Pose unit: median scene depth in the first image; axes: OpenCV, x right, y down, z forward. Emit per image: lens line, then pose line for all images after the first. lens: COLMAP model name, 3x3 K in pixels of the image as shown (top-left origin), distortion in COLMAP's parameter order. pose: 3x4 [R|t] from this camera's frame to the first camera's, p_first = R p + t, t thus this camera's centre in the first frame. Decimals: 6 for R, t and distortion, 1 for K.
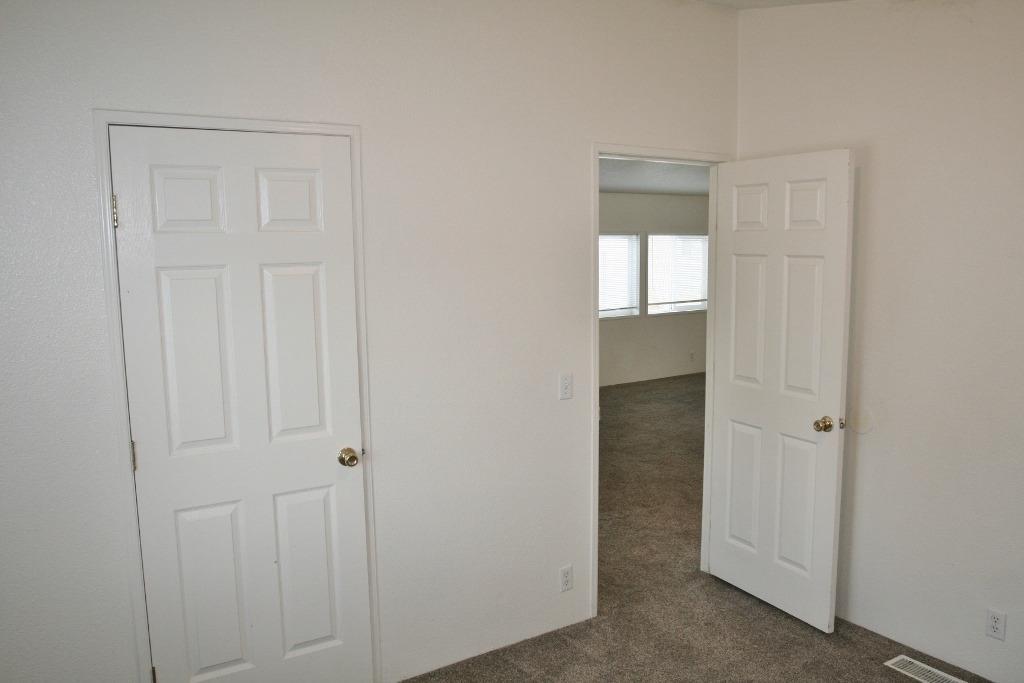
lens RADIAL K [[817.1, 0, 514.6], [0, 817.1, 347.5], [0, 0, 1]] dist [-0.098215, 0.059418]
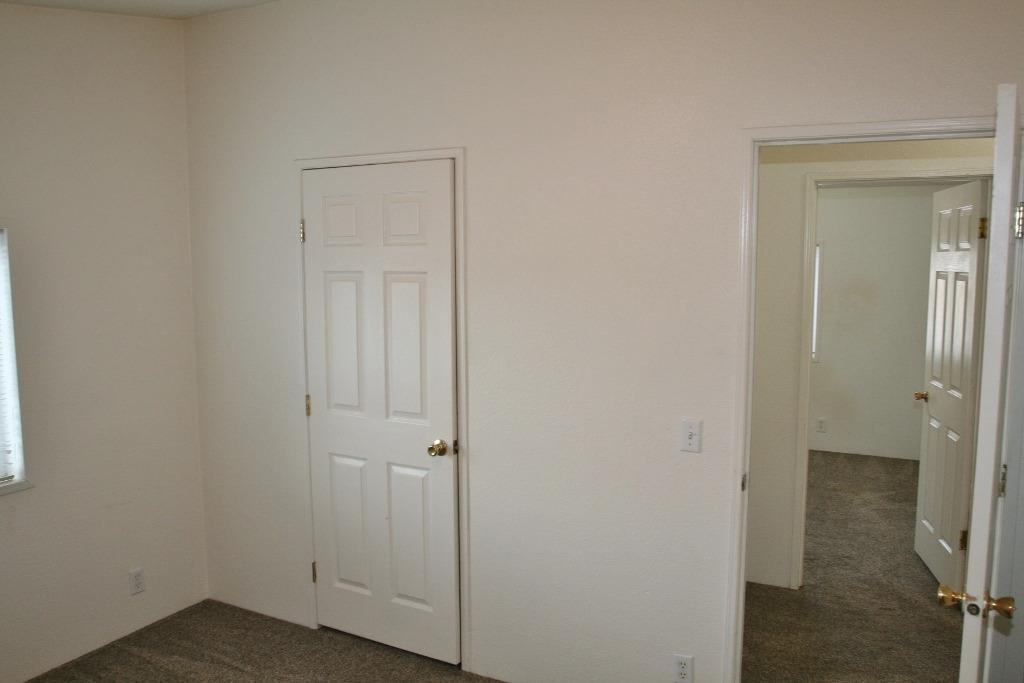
lens RADIAL K [[817.1, 0, 514.6], [0, 817.1, 347.5], [0, 0, 1]] dist [-0.098215, 0.059418]
pose [[0.492138, 0.106647, -0.863960, 0.812044], [-0.122211, 0.991103, 0.052726, -0.074034], [0.861896, 0.079637, 0.500792, 0.532422]]
